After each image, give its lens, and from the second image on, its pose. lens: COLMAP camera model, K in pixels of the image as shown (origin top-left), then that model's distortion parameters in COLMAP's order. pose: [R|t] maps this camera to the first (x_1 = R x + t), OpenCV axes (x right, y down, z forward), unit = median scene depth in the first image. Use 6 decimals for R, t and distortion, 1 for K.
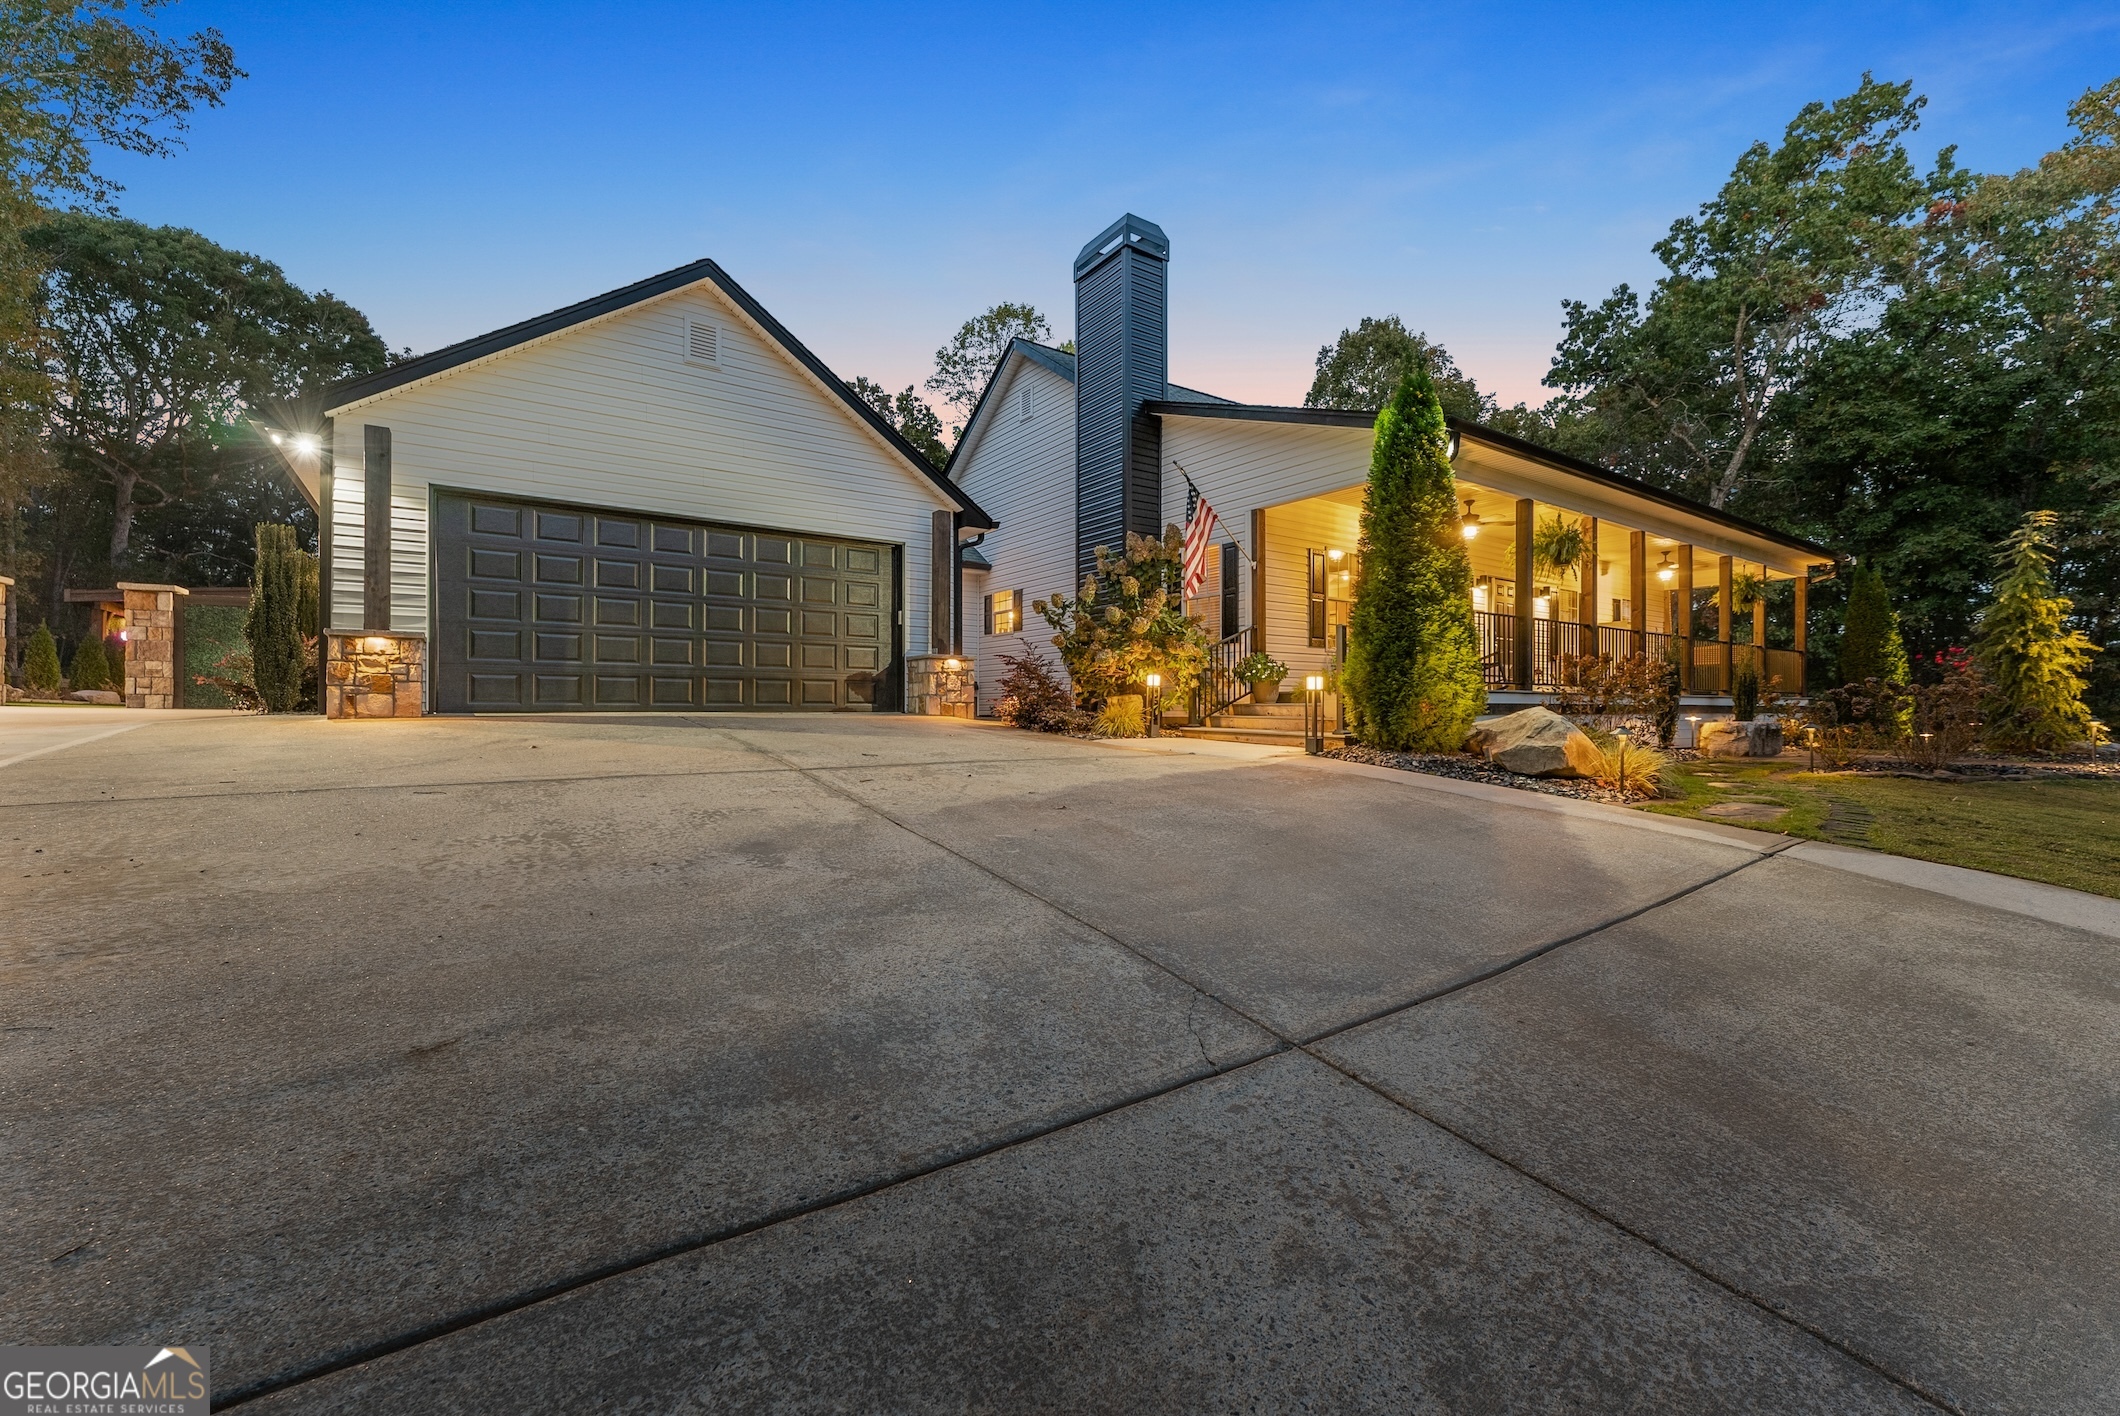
lens RADIAL K [[846.9, 0, 1059.7], [0, 846.9, 709.0], [0, 0, 1]] dist [0.000258, 0.000160]
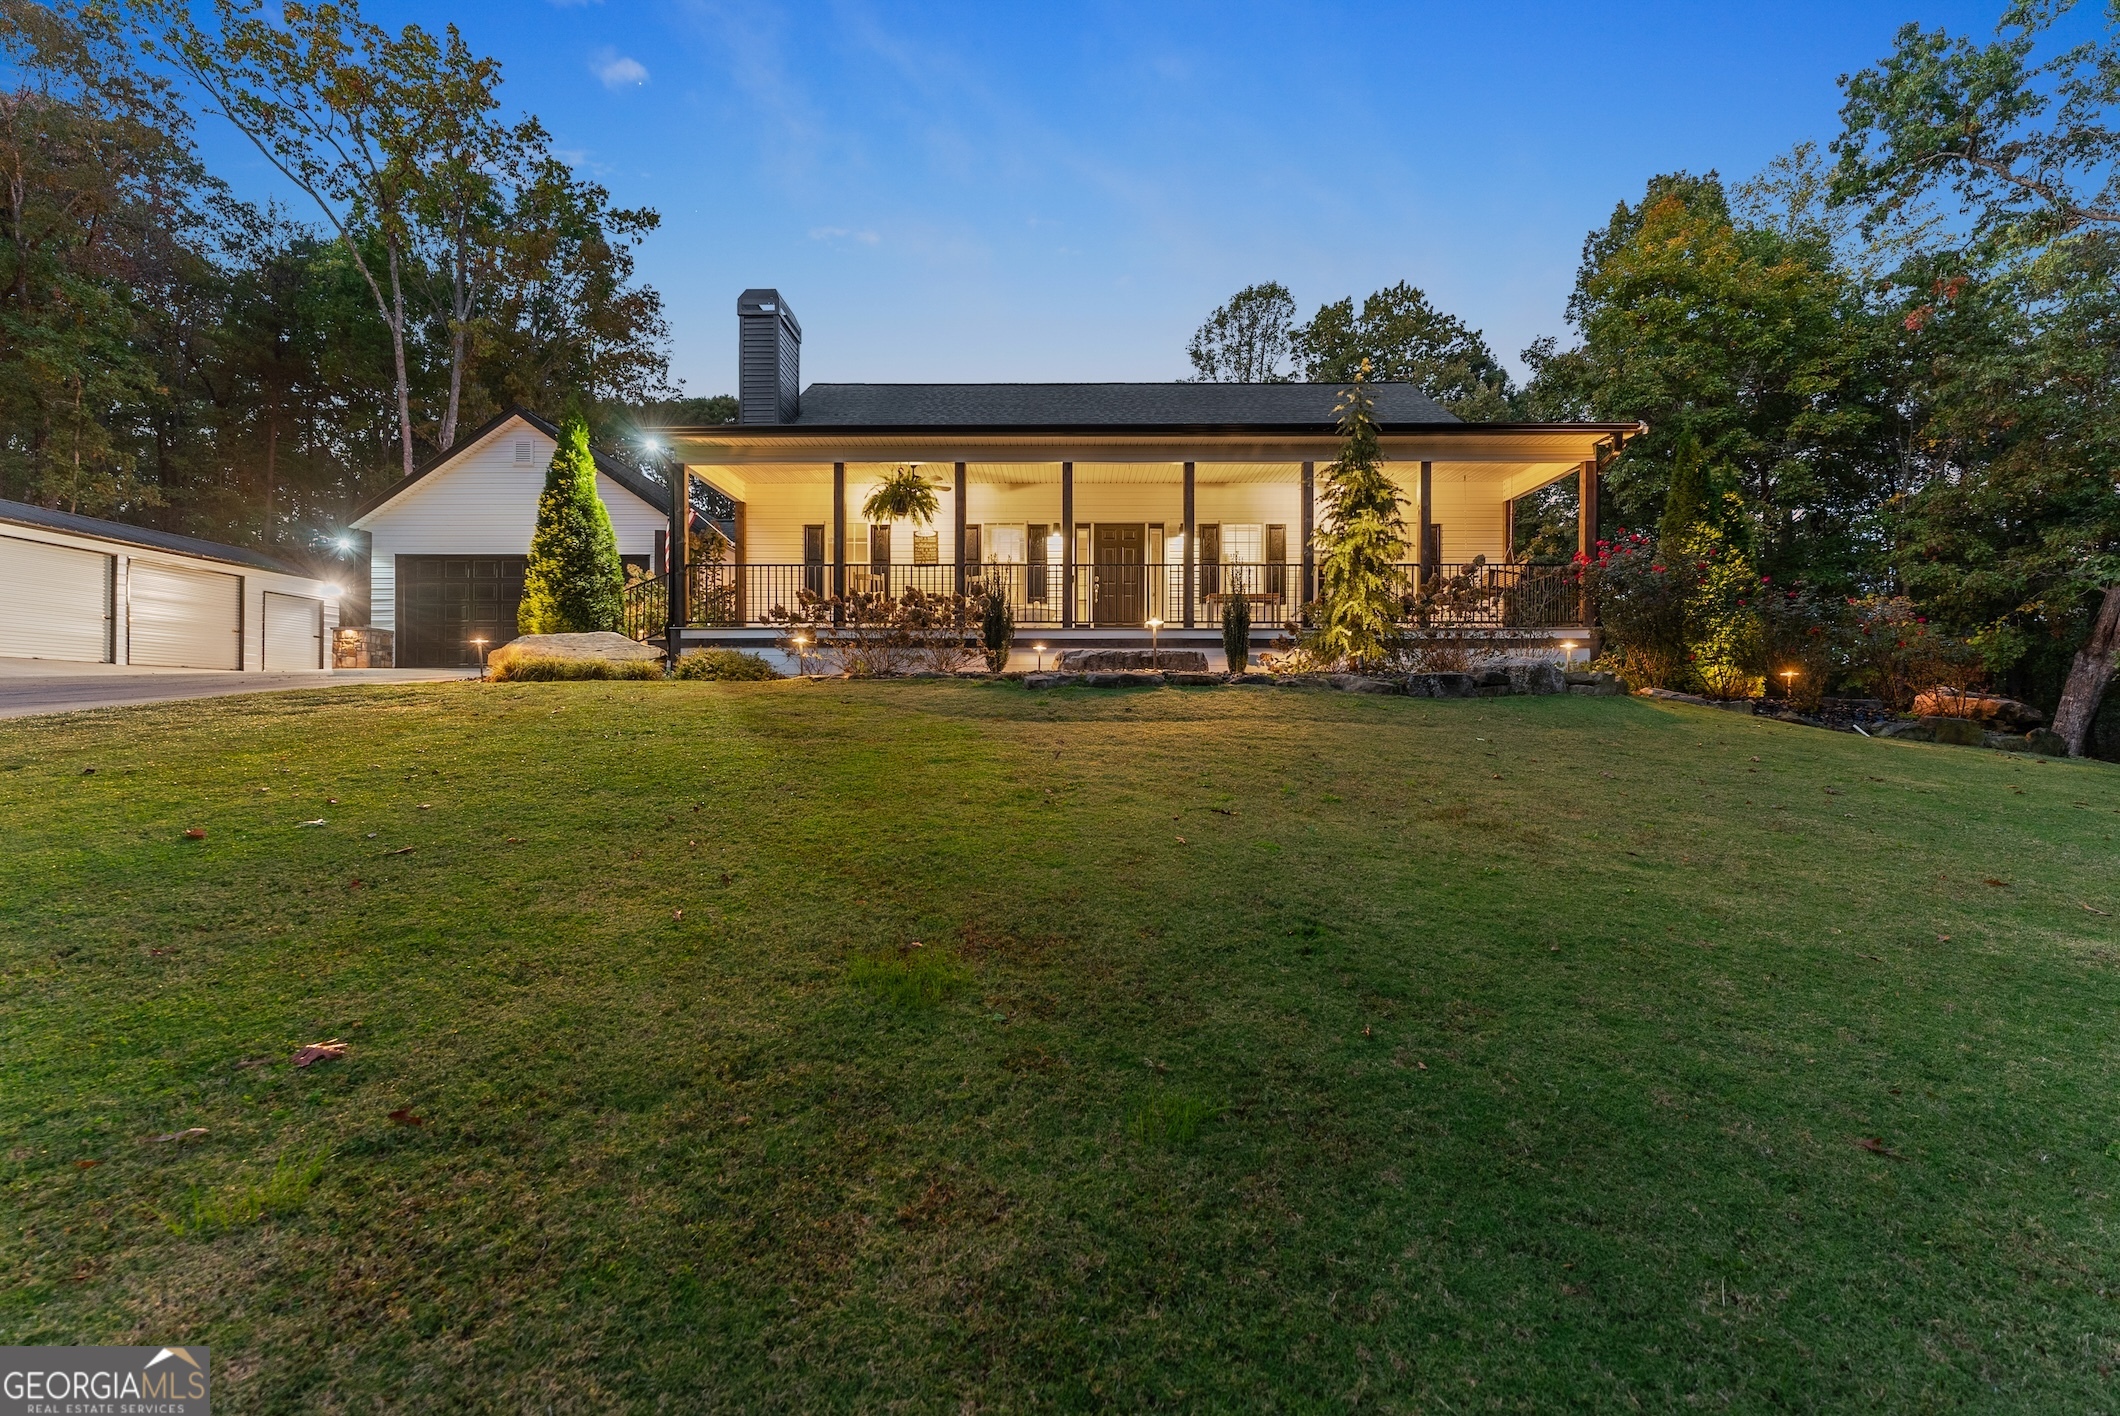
lens RADIAL K [[876.6, 0, 1067.1], [0, 876.6, 706.5], [0, 0, 1]] dist [0.000639, -0.000394]
pose [[0.806287, -0.005475, -0.591500, 1.255376], [-0.000042, 0.999957, -0.009314, 0.081706], [0.591525, 0.007535, 0.806252, 0.190008]]
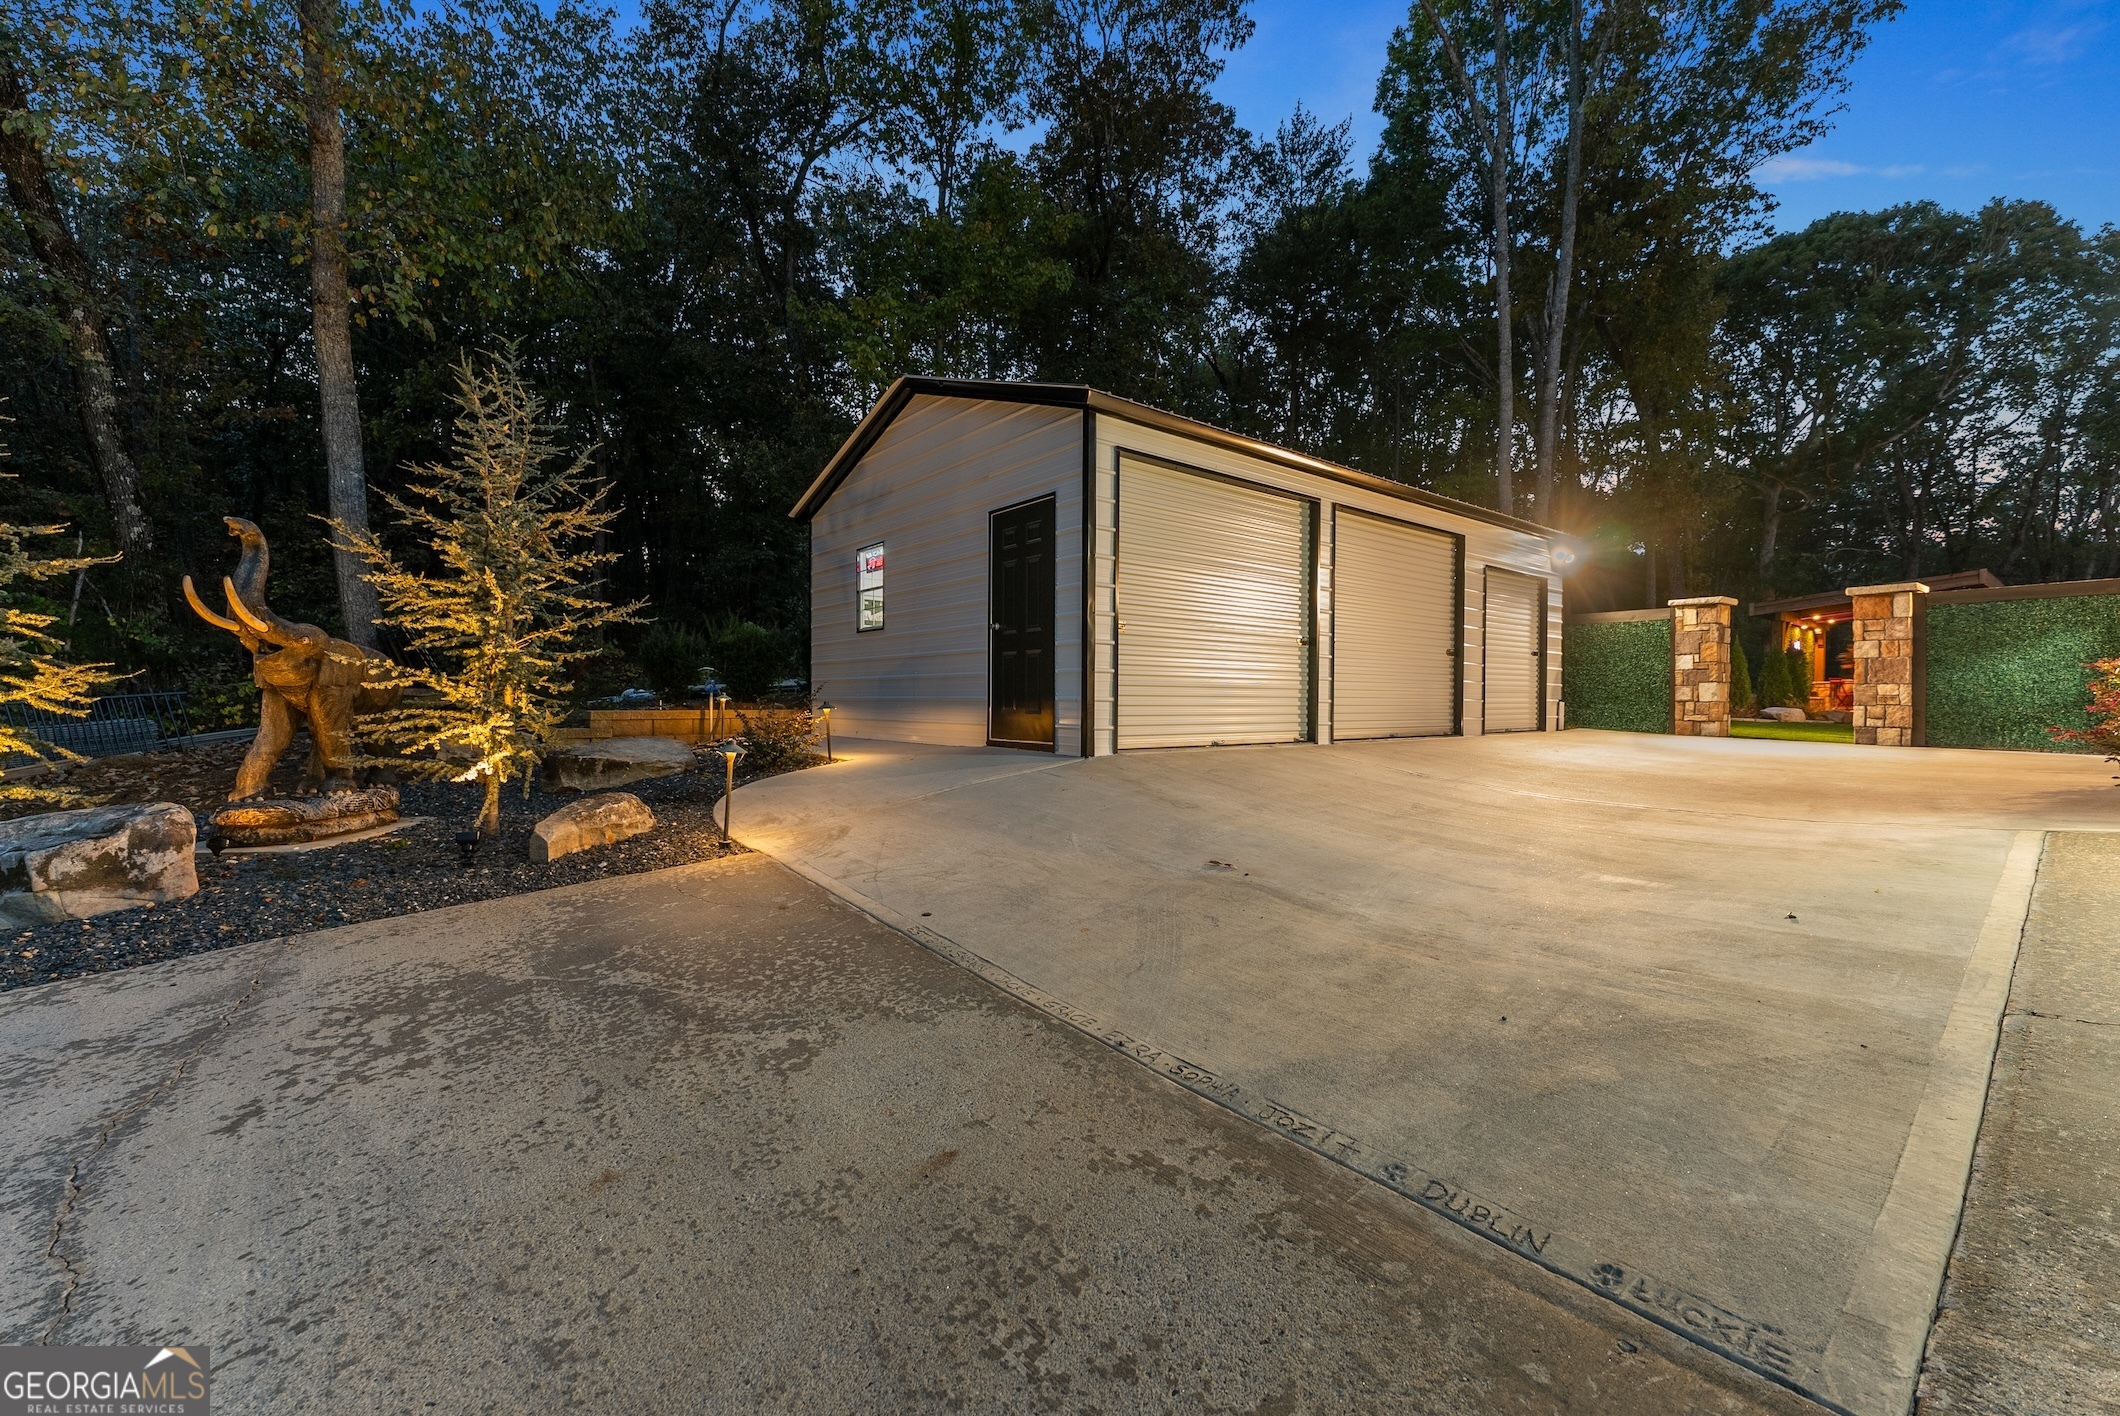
lens RADIAL K [[849.4, 0, 1057.7], [0, 849.4, 698.6], [0, 0, 1]] dist [0.001129, -0.000025]
pose [[0.054750, -0.000315, -0.998500, -0.334539], [-0.002054, 0.999998, -0.000428, -0.040952], [0.998498, 0.002074, 0.054749, 0.201762]]
